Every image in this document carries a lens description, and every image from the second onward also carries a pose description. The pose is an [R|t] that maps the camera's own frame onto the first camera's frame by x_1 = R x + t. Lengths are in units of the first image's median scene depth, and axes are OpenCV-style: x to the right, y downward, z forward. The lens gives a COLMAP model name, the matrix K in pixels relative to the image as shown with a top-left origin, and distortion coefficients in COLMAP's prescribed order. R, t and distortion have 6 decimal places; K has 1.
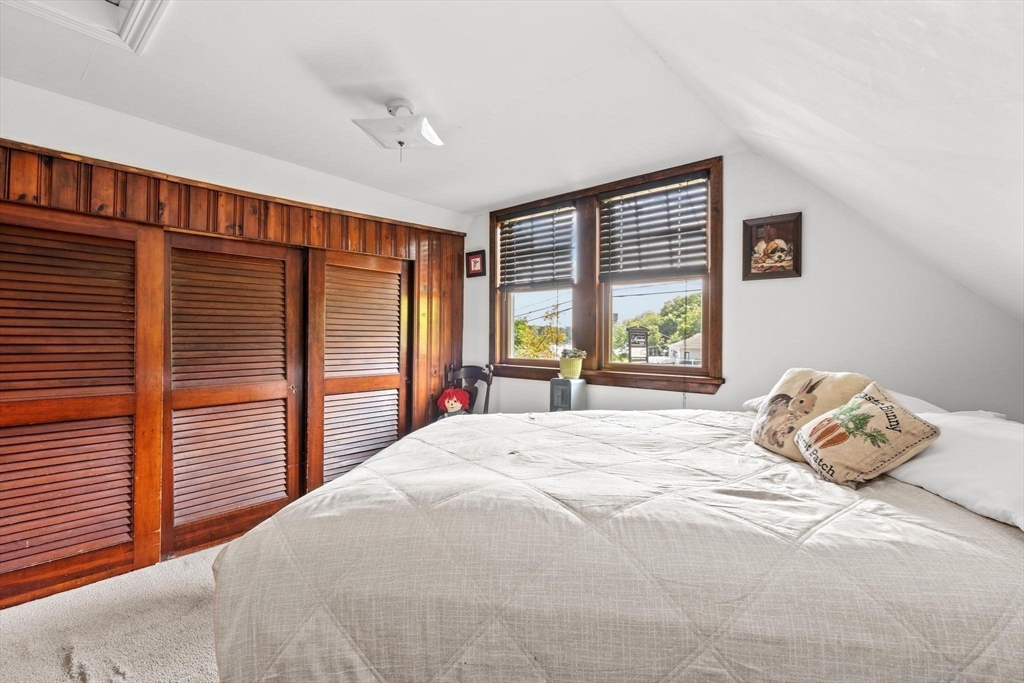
lens RADIAL K [[469.8, 0, 509.1], [0, 469.8, 334.1], [0, 0, 1]] dist [-0.004023, 0.000542]
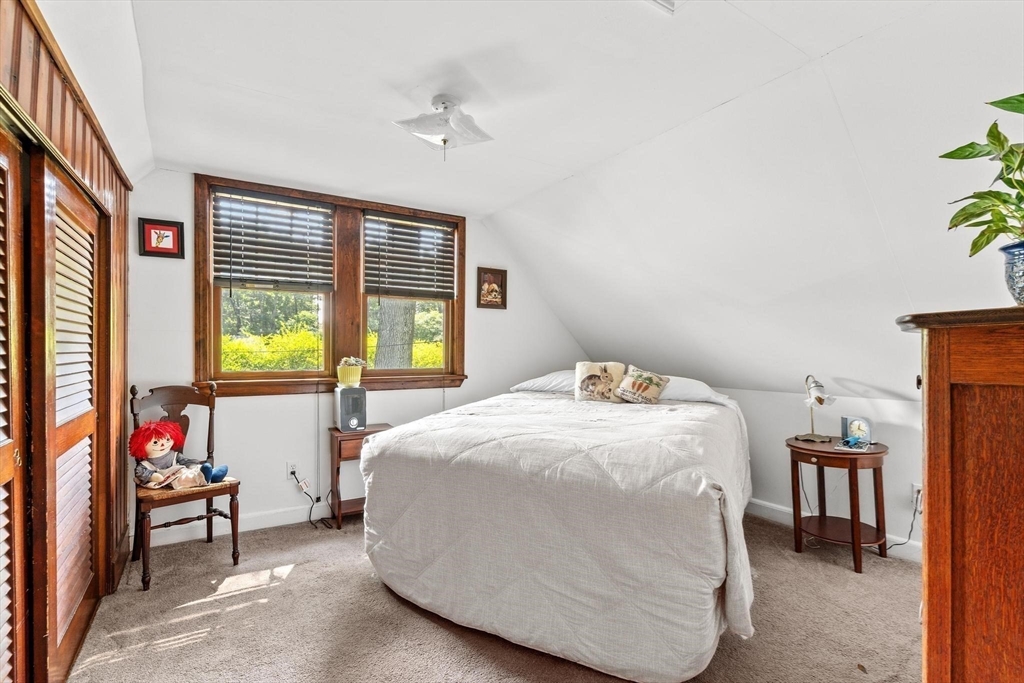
lens RADIAL K [[469.8, 0, 507.9], [0, 469.8, 345.6], [0, 0, 1]] dist [-0.004023, 0.000542]
pose [[0.285304, 0.001927, 0.958435, -0.853075], [-0.007897, 0.999969, 0.000340, 0.004360], [-0.958405, -0.007666, 0.285310, 0.465624]]
